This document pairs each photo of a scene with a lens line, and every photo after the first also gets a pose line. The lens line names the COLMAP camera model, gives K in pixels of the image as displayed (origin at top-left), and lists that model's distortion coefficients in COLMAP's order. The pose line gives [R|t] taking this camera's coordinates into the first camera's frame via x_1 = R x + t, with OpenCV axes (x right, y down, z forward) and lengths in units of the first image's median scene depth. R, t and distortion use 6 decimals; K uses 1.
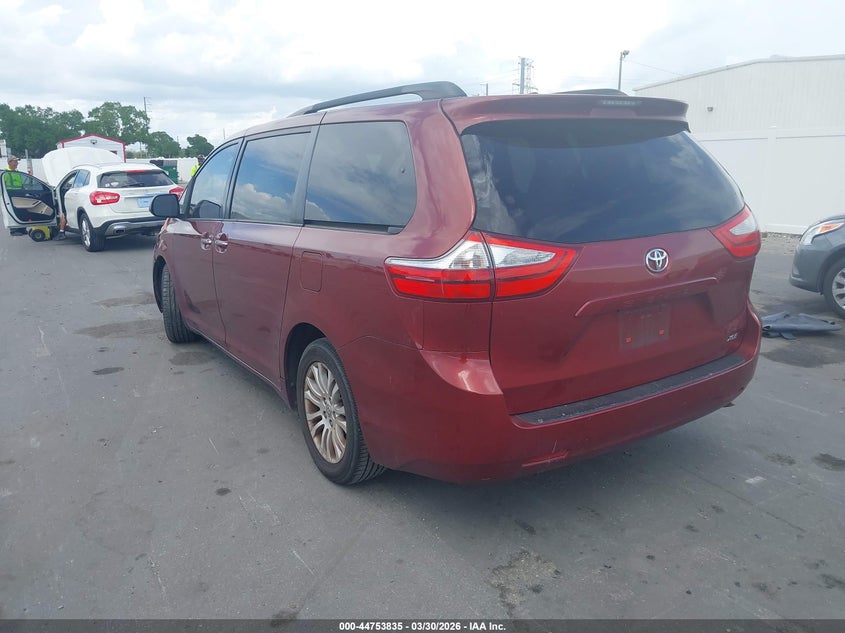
lens RADIAL K [[665.1, 0, 433.8], [0, 665.1, 314.6], [0, 0, 1]] dist [0.004629, 0.003722]
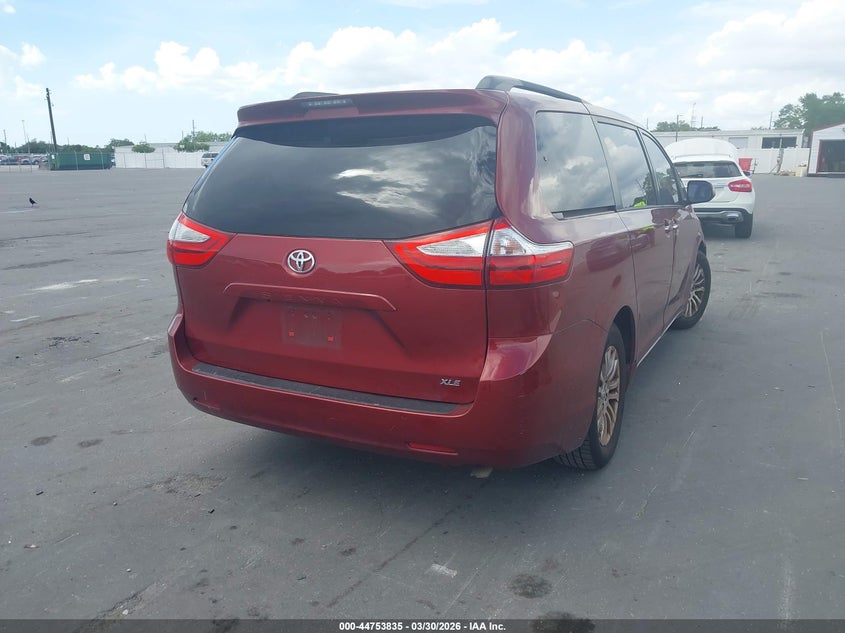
lens RADIAL K [[675.6, 0, 422.5], [0, 675.6, 316.5], [0, 0, 1]] dist [-0.002379, -0.002738]
pose [[0.479340, 0.212601, -0.851489, 1.277377], [-0.198534, 0.971332, 0.130760, -0.166530], [0.854879, 0.106371, 0.507807, 0.638042]]
